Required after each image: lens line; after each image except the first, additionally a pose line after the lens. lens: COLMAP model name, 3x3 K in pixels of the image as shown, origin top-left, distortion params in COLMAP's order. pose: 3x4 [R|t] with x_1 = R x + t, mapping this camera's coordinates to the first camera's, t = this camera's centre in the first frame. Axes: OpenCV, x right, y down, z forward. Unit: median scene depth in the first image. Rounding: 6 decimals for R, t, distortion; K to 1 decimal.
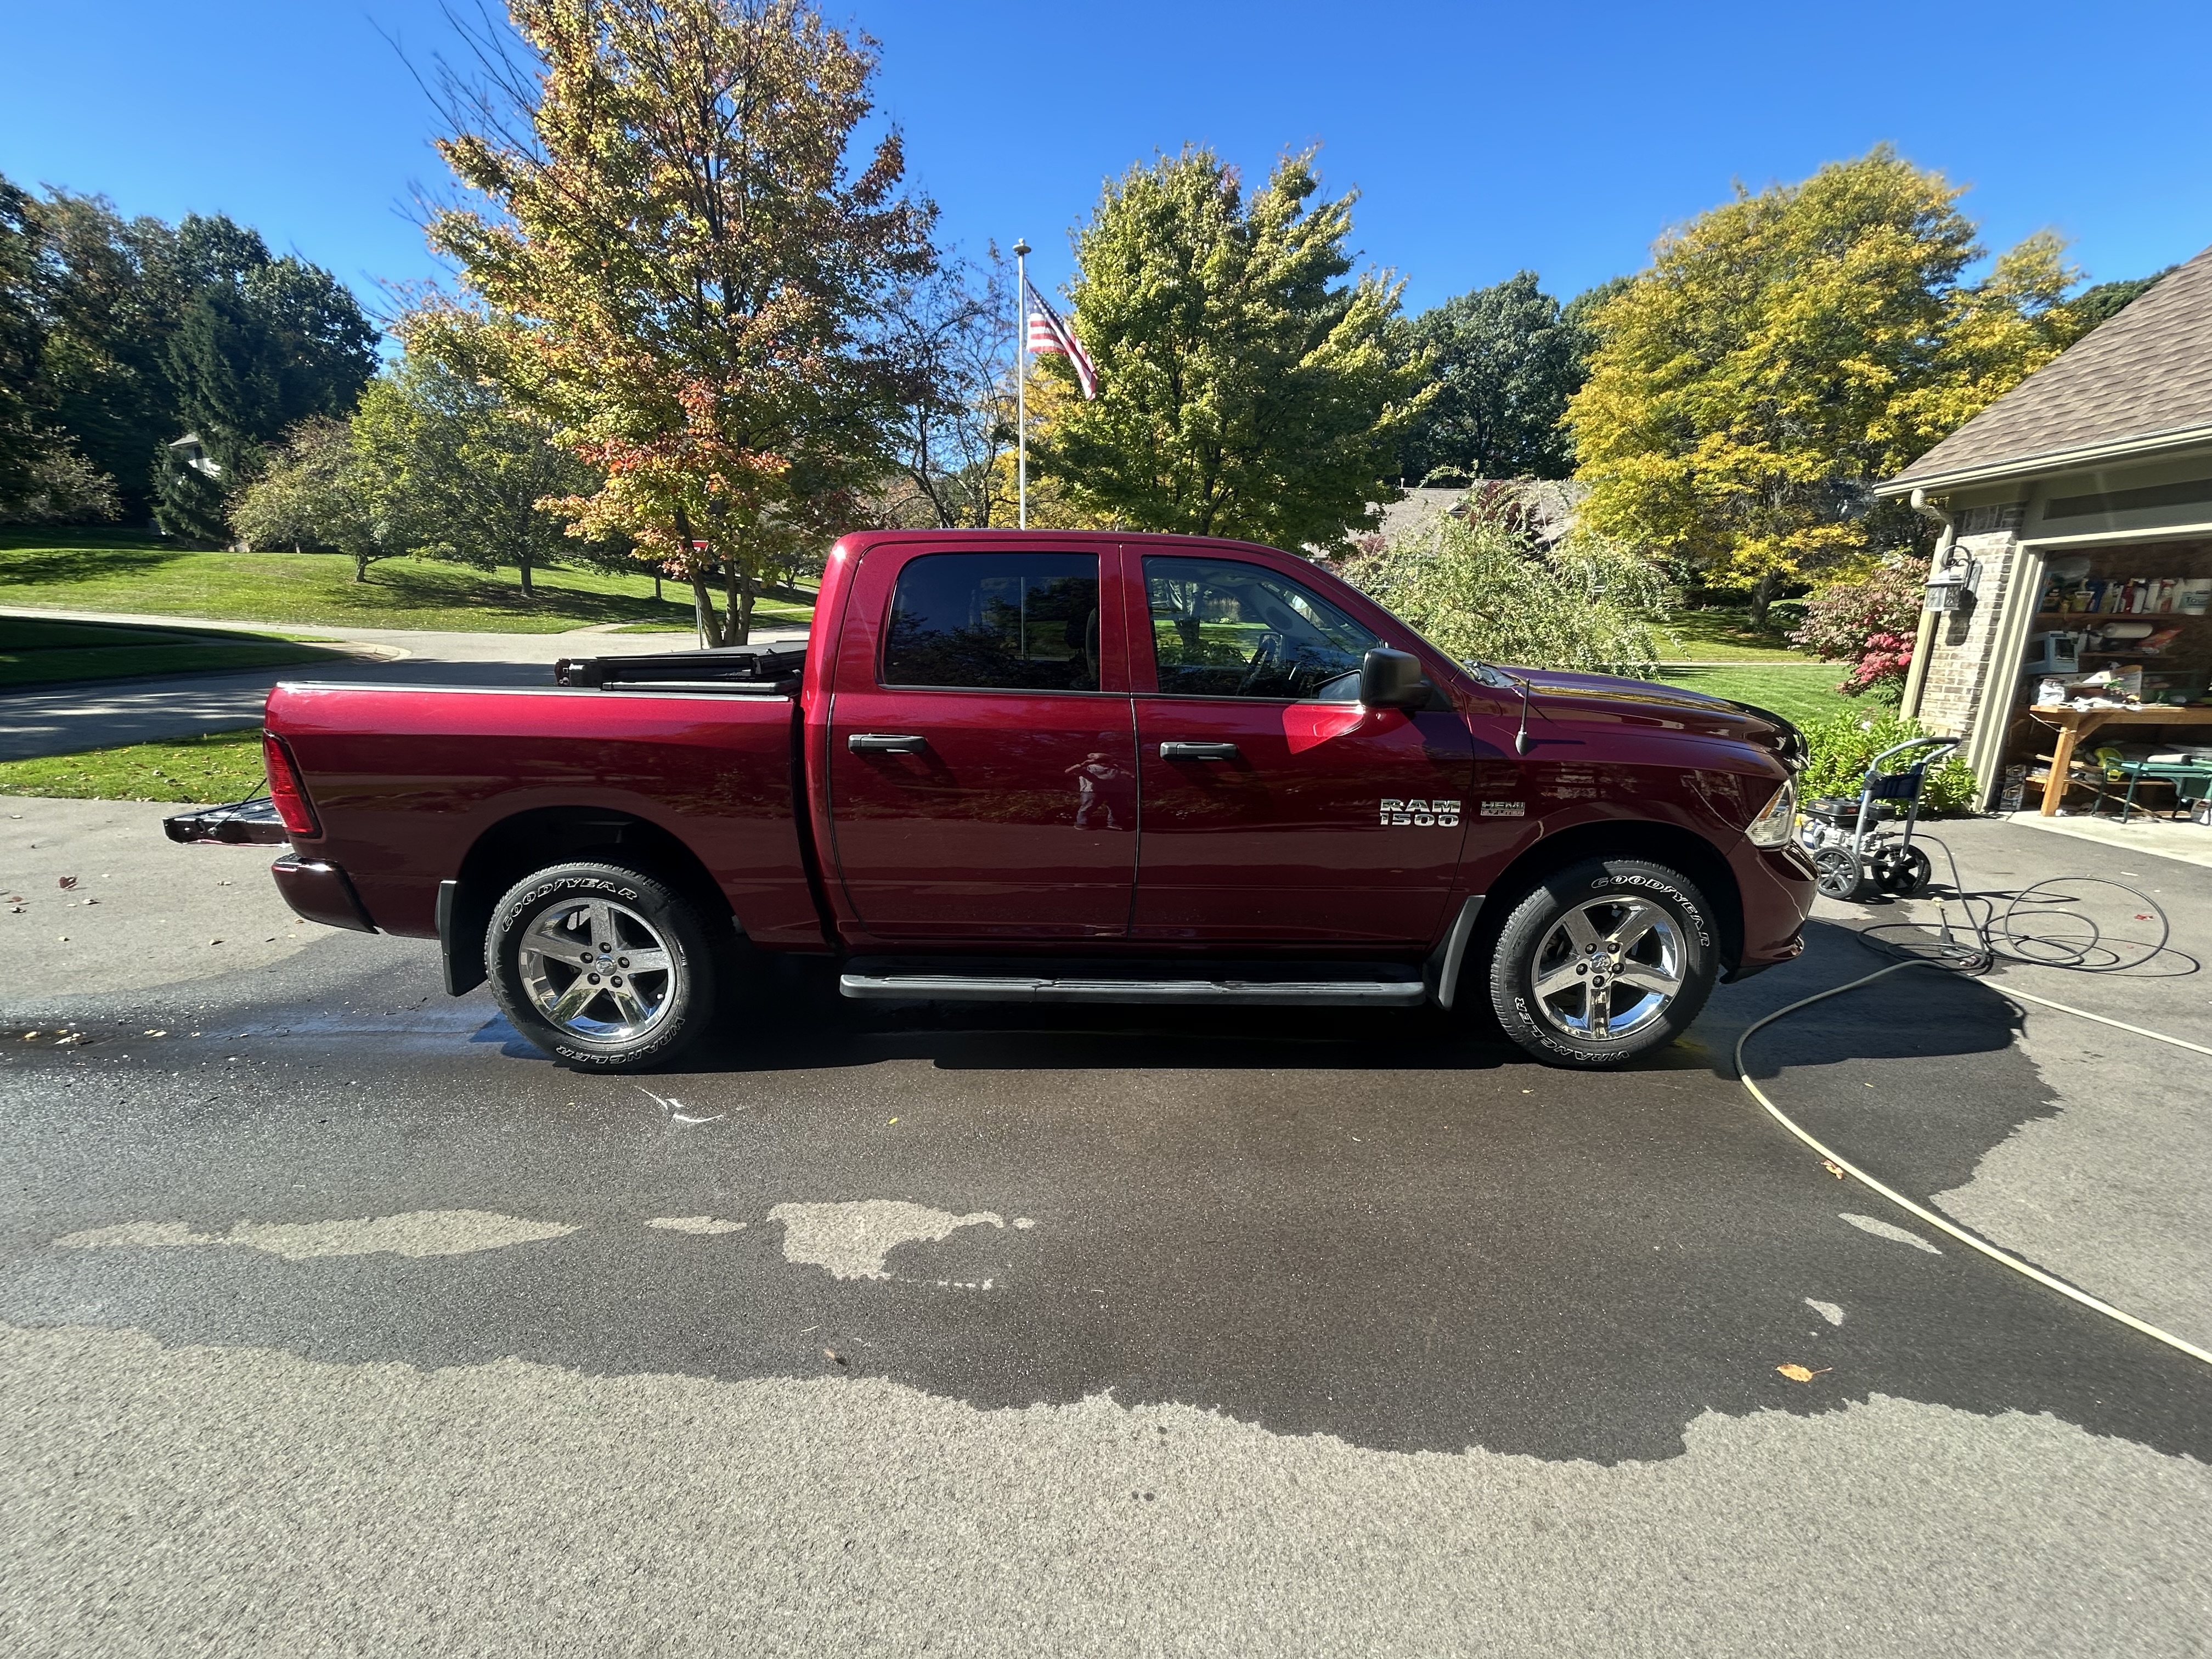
lens RADIAL K [[875.8, 0, 1111.4], [0, 875.8, 833.0], [0, 0, 1]] dist [0.001613, 0.000808]
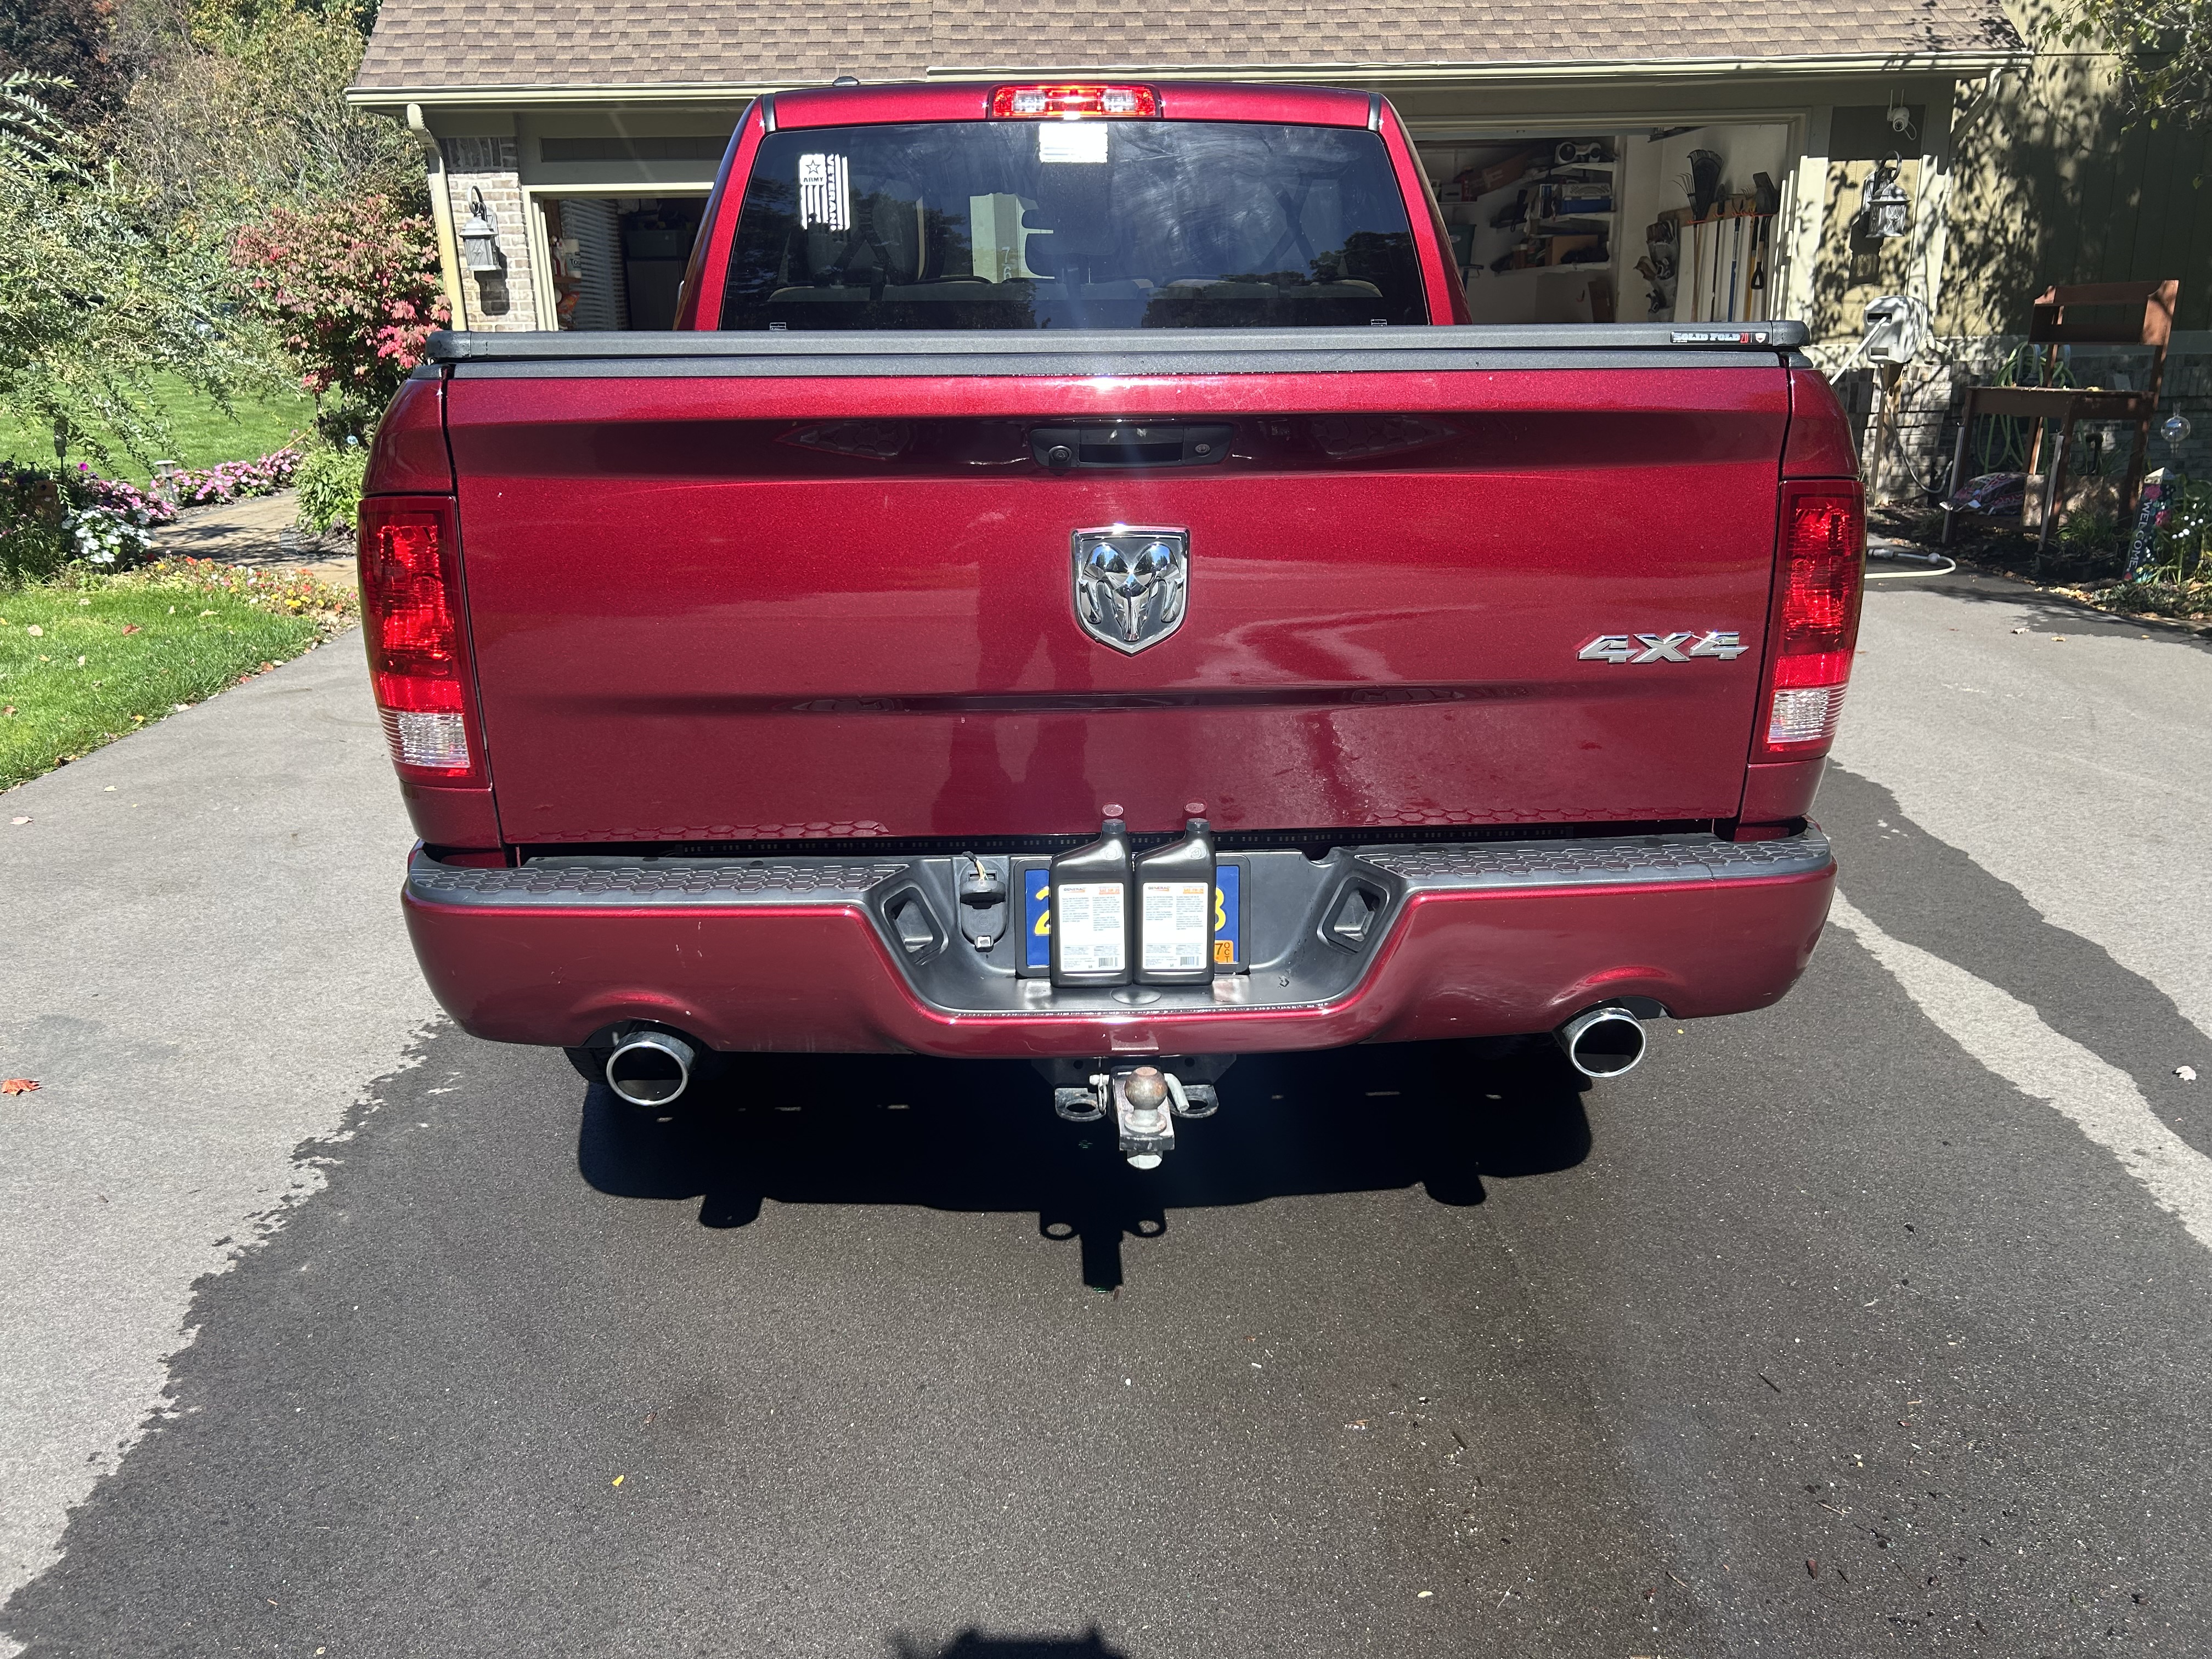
lens RADIAL K [[1641.7, 0, 1106.0], [0, 1641.7, 829.5], [0, 0, 1]] dist [0.018768, -0.000066]
pose [[-0.030907, -0.310927, 0.949931, -0.132641], [0.250870, 0.917550, 0.308491, -0.022185], [-0.967527, 0.247844, 0.049643, 0.104270]]
